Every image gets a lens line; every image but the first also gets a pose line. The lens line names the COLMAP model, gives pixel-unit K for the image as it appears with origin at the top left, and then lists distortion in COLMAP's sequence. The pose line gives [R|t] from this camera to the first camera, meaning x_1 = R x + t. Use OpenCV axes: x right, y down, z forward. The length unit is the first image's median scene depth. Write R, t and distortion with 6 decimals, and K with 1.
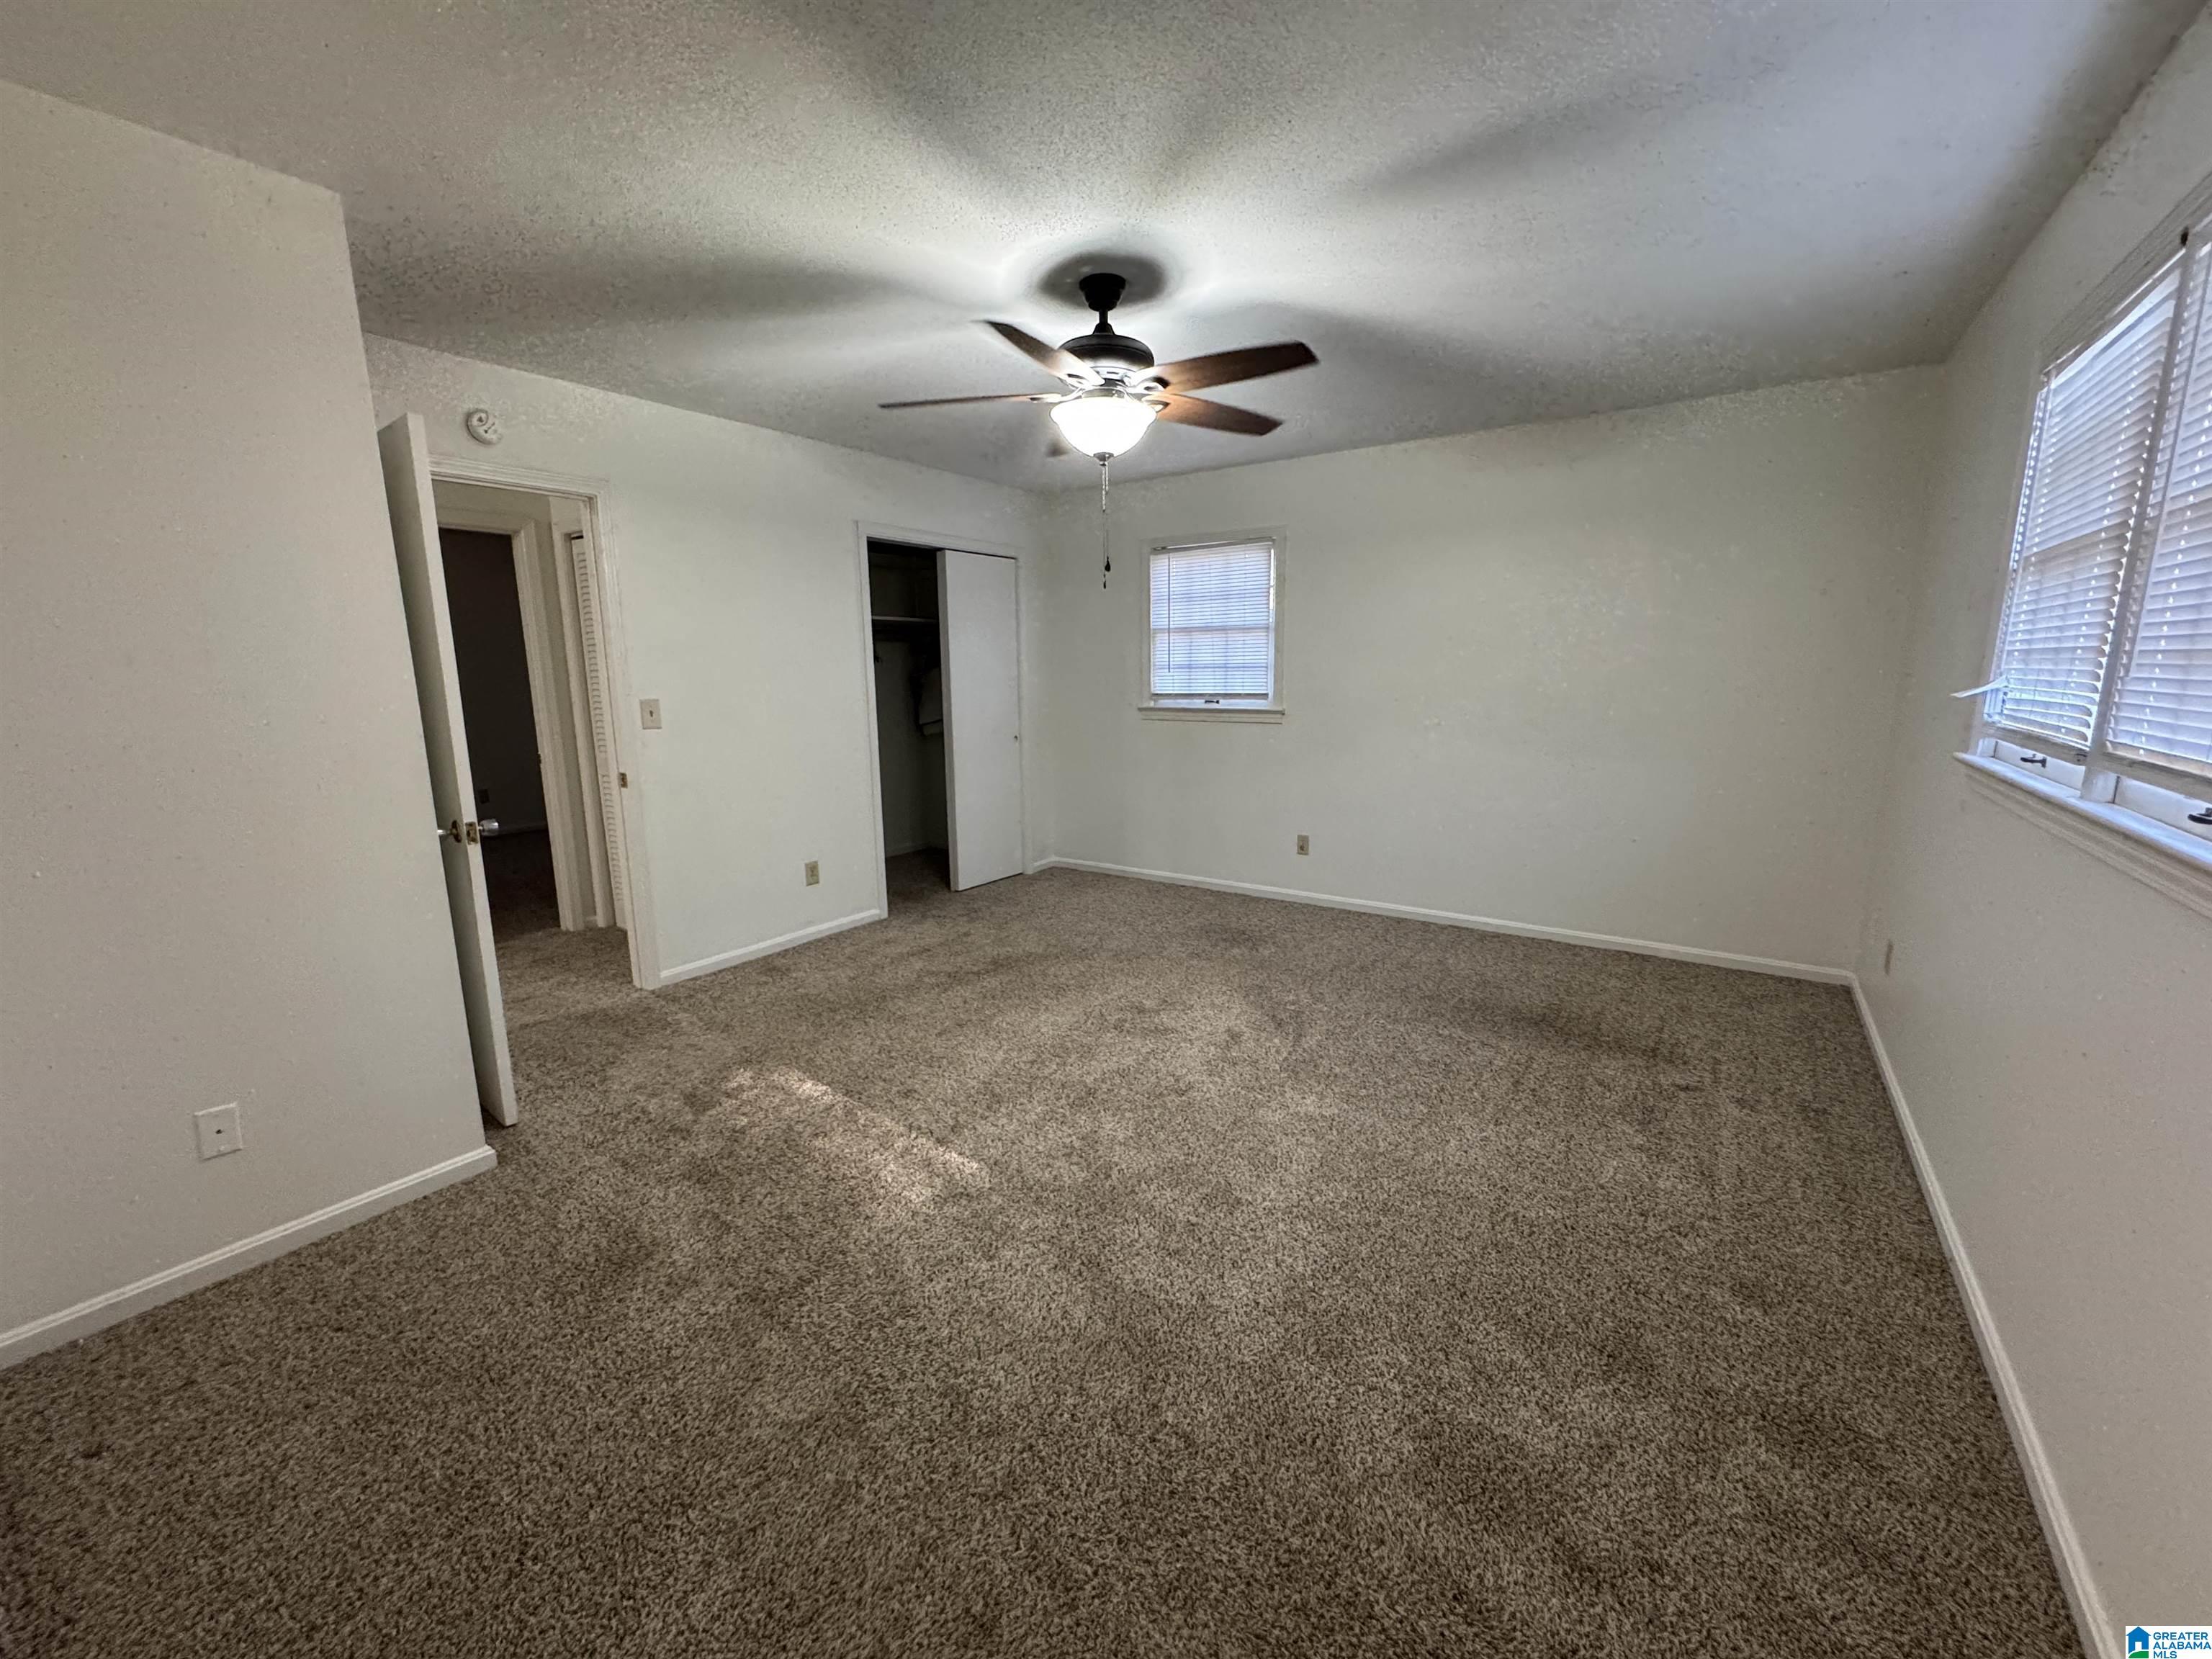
lens RADIAL K [[876.0, 0, 1101.1], [0, 876.0, 821.2], [0, 0, 1]] dist [0.008772, -0.000014]
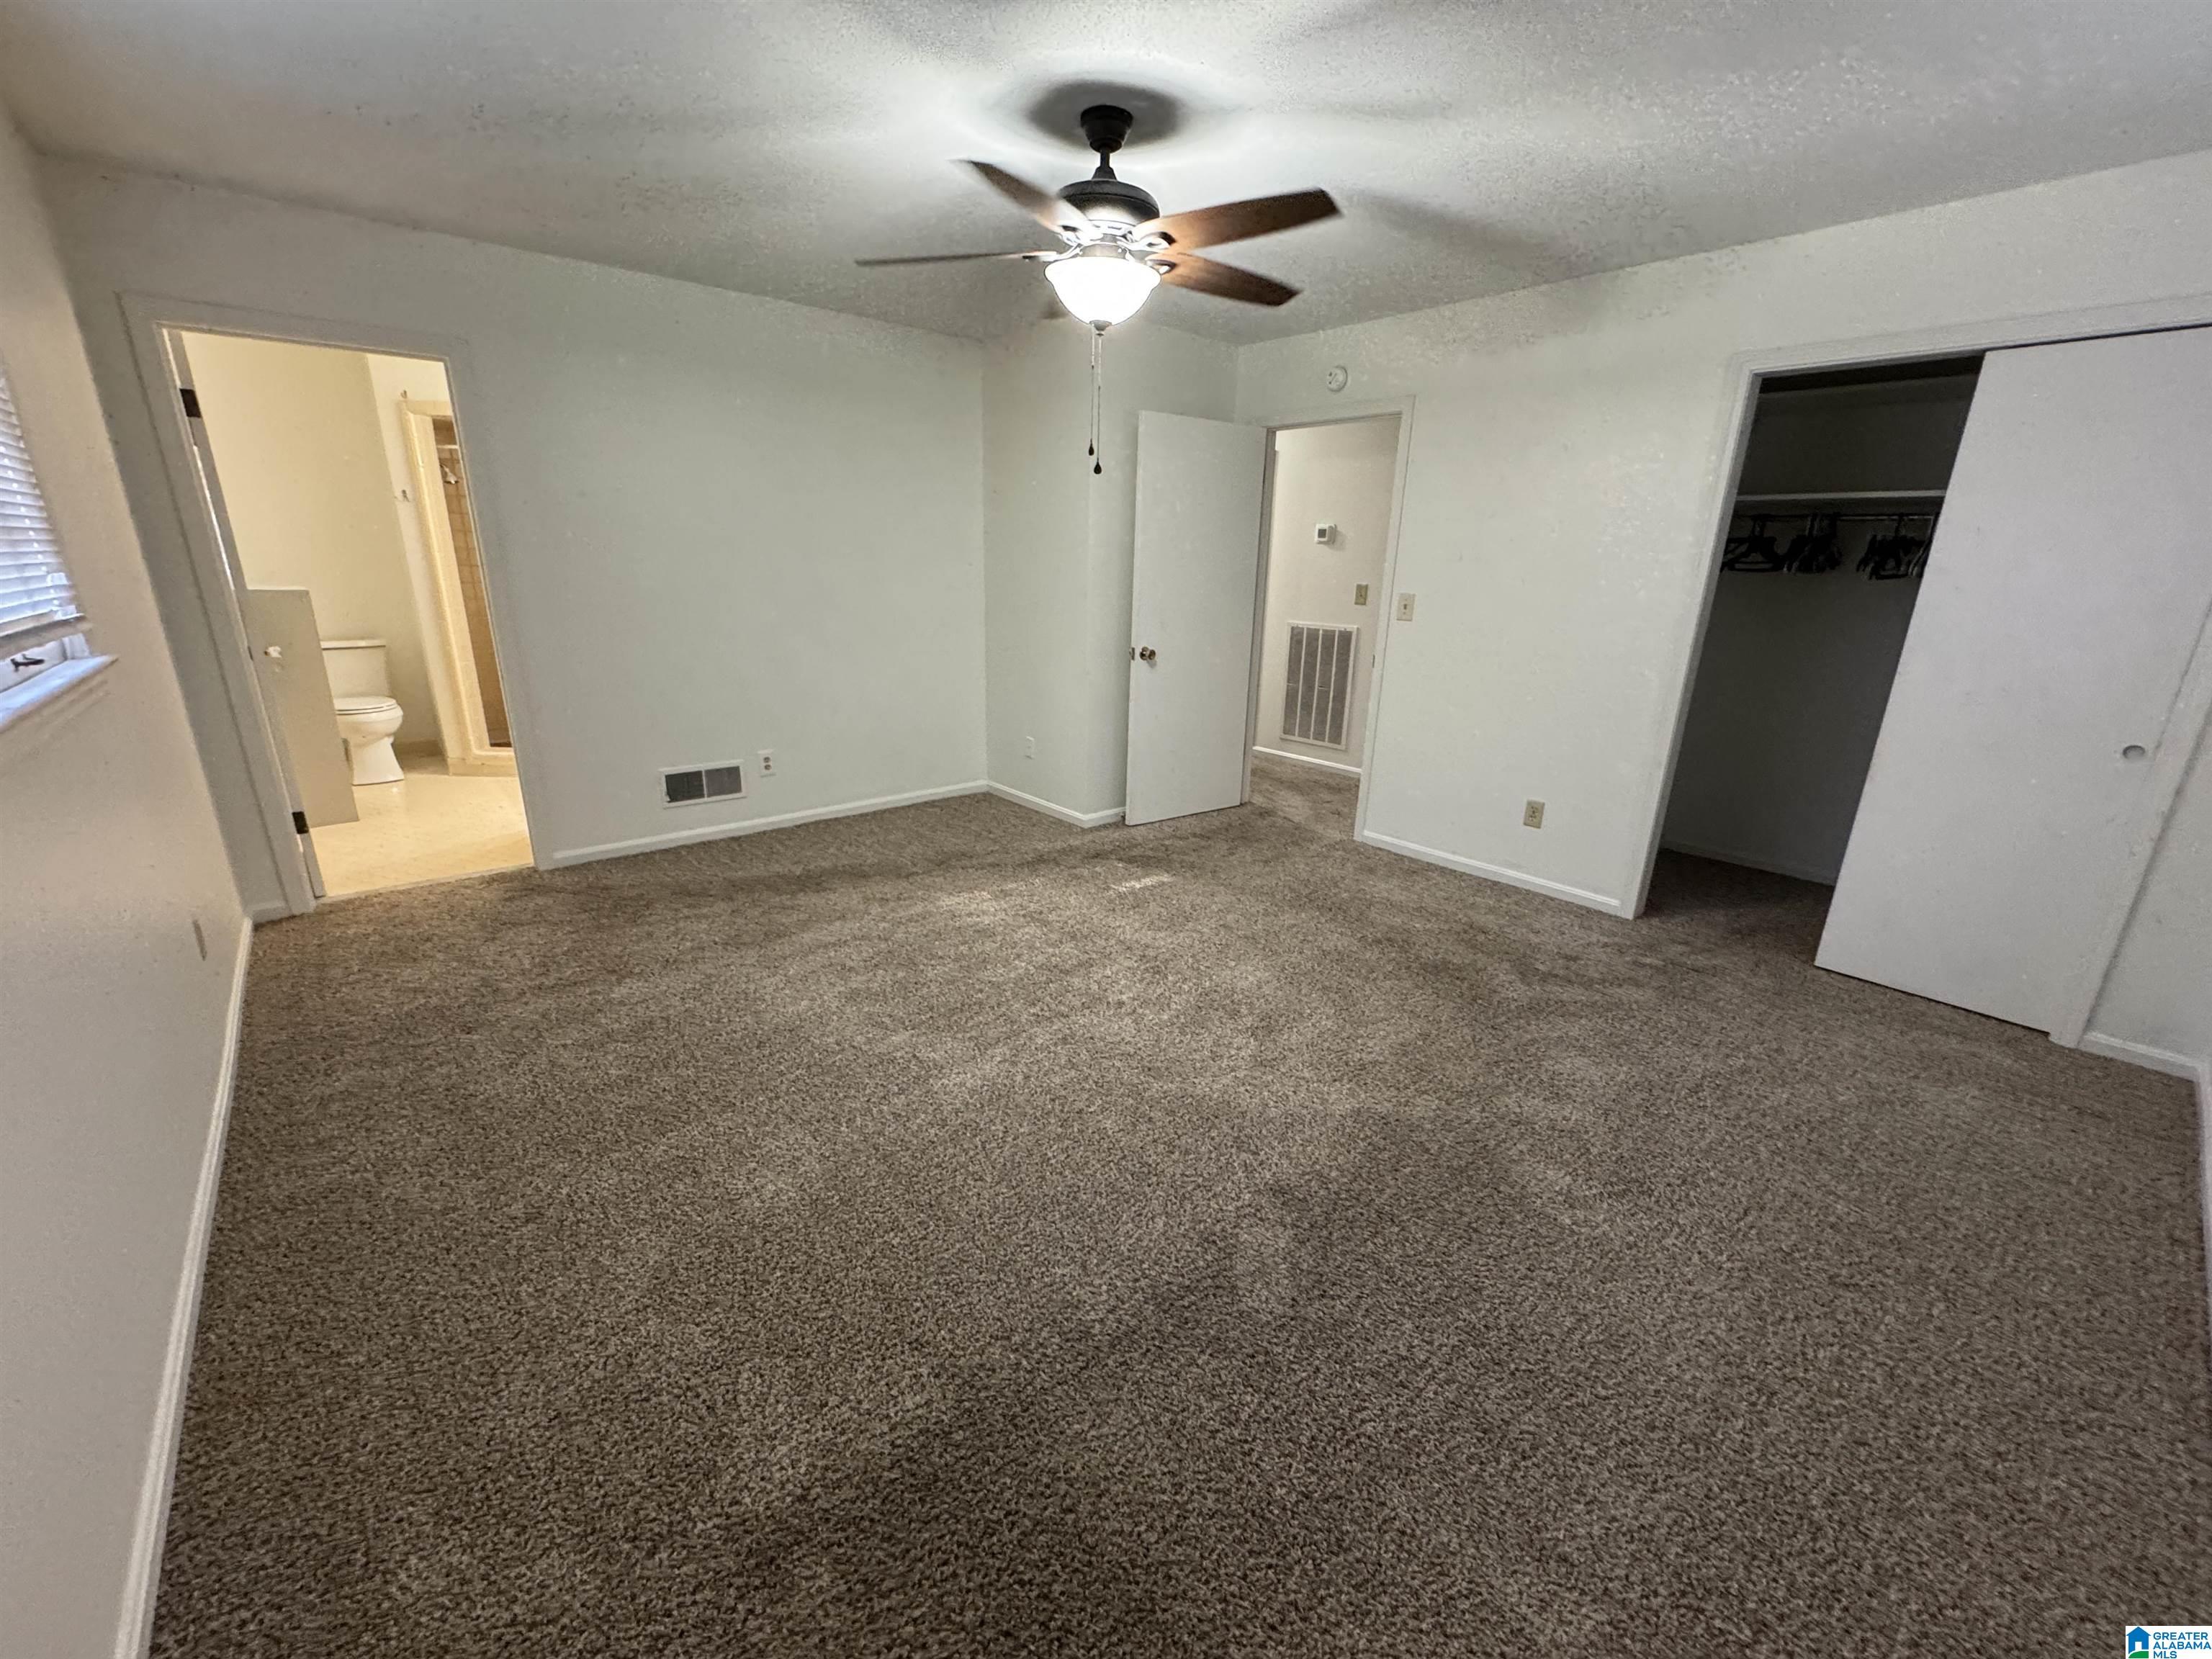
lens RADIAL K [[882.0, 0, 1103.3], [0, 882.0, 826.1], [0, 0, 1]] dist [0.000406, 0.000496]
pose [[-0.241019, 0.288283, -0.926716, 0.623609], [-0.191315, 0.922016, 0.336578, -0.151183], [0.951477, 0.258417, -0.167070, 0.787795]]
